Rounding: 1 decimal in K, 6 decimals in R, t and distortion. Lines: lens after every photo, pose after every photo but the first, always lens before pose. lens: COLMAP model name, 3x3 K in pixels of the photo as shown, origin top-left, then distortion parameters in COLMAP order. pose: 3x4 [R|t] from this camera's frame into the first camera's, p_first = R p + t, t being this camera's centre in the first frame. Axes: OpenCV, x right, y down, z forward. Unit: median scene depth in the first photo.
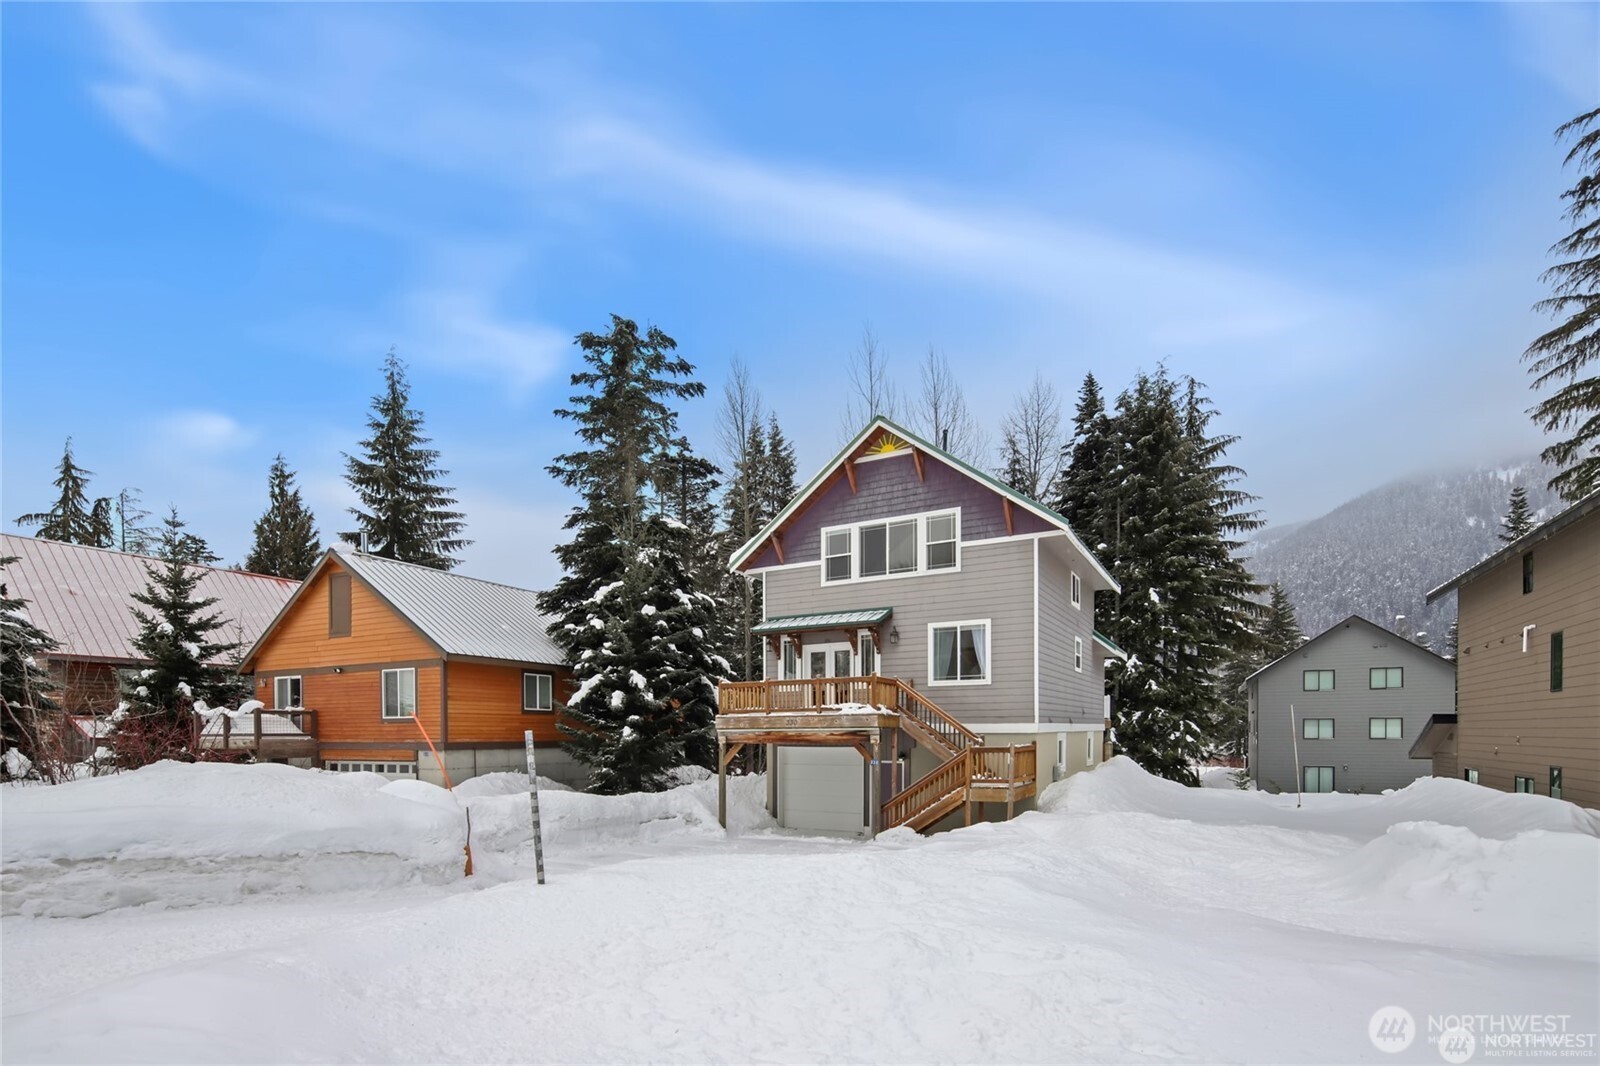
lens RADIAL K [[770.5, 0, 798.4], [0, 770.5, 740.5], [0, 0, 1]] dist [0.000379, -0.001393]
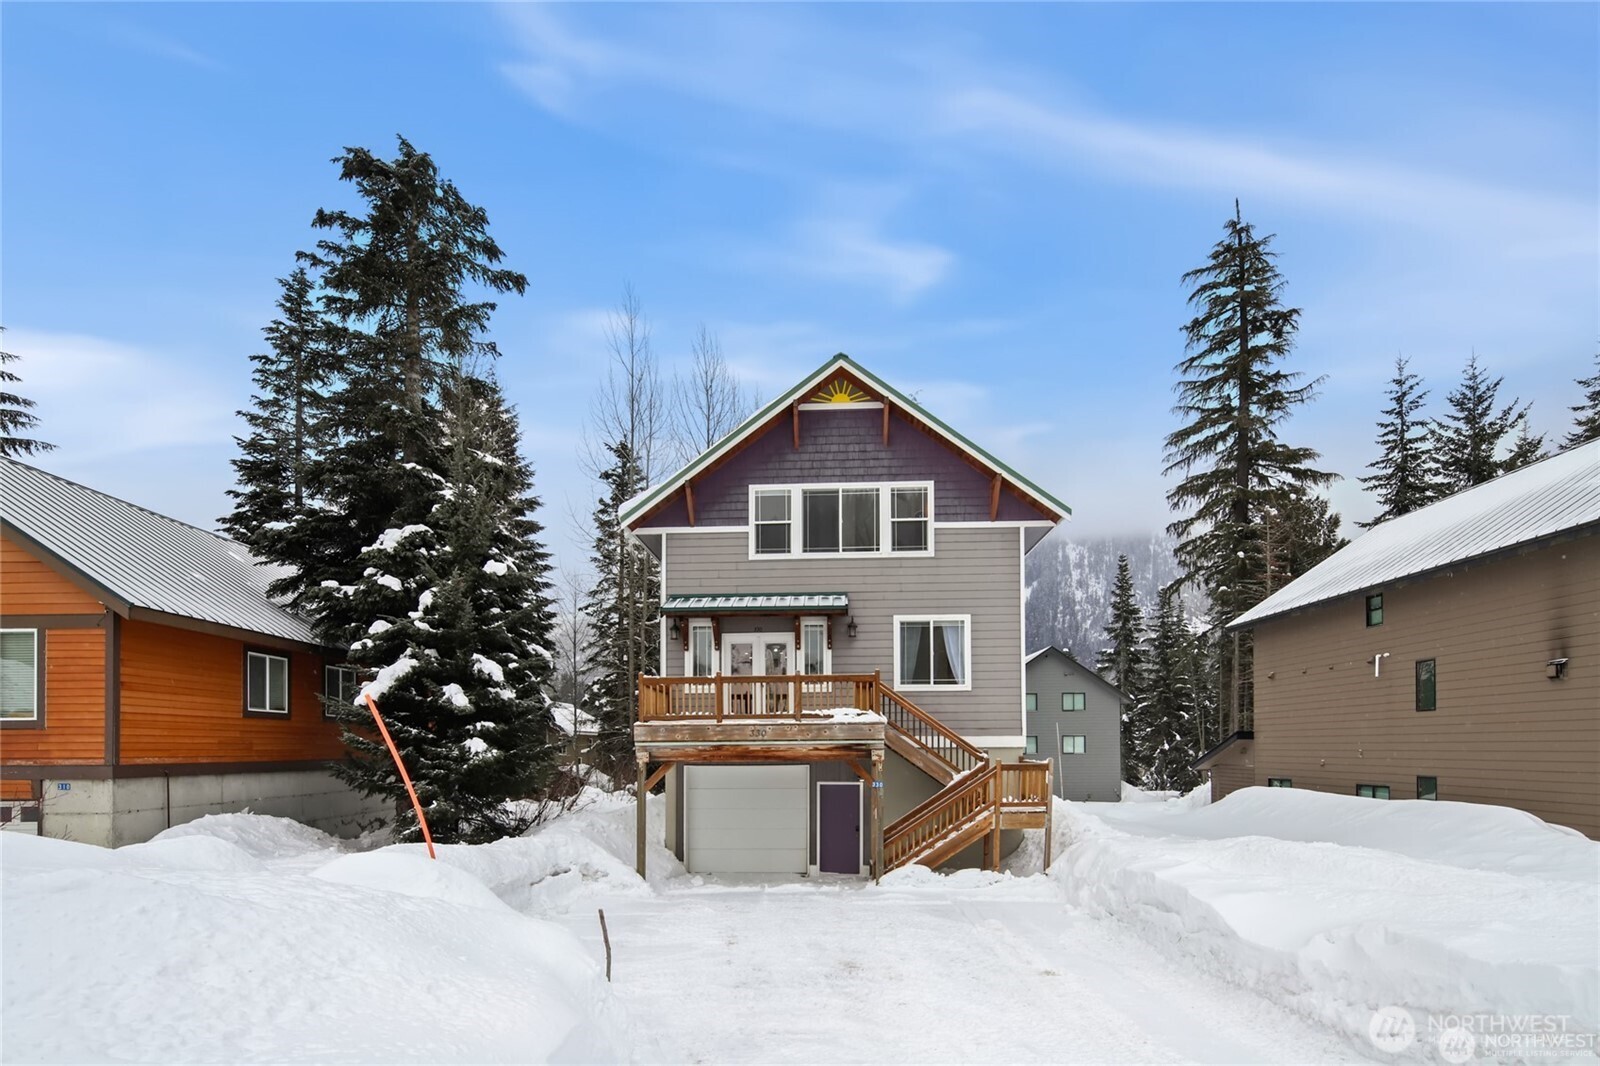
lens RADIAL K [[770.5, 0, 798.4], [0, 770.5, 740.5], [0, 0, 1]] dist [0.000379, -0.001393]
pose [[0.892716, 0.003852, 0.450603, -0.282399], [0.006005, 0.999773, -0.020443, -0.000787], [-0.450579, 0.020956, 0.892491, 0.293135]]
